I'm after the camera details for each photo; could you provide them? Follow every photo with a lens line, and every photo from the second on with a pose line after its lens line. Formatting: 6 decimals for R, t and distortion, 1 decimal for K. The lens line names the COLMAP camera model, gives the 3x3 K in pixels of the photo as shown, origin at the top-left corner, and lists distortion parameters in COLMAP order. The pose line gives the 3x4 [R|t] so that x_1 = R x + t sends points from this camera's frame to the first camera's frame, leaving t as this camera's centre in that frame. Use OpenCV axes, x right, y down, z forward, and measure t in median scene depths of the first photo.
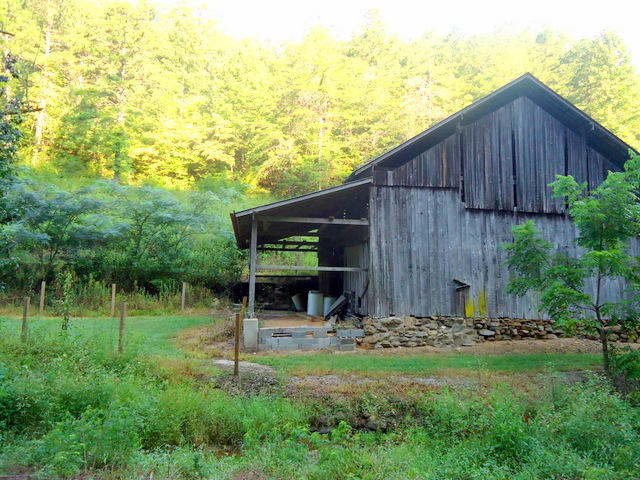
lens RADIAL K [[466.3, 0, 320.1], [0, 466.3, 241.1], [0, 0, 1]] dist [0.002017, -0.002730]
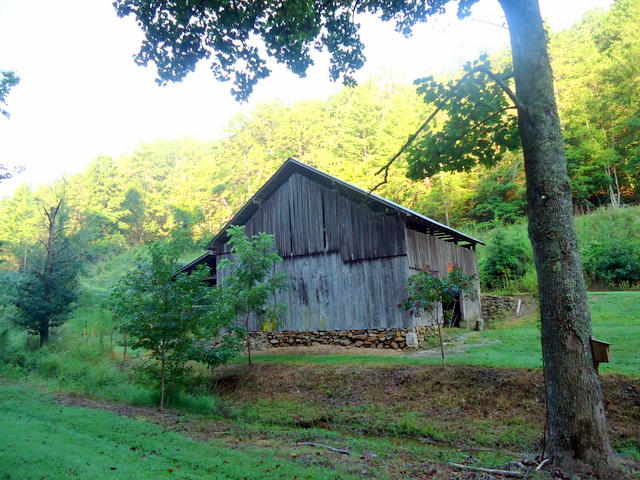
lens RADIAL K [[466.3, 0, 319.8], [0, 466.3, 238.8], [0, 0, 1]] dist [0.002017, -0.002730]
pose [[0.734692, -0.162540, -0.658642, 1.440528], [0.131851, 0.986572, -0.096392, 0.033949], [0.665465, -0.016024, 0.746257, -0.008271]]
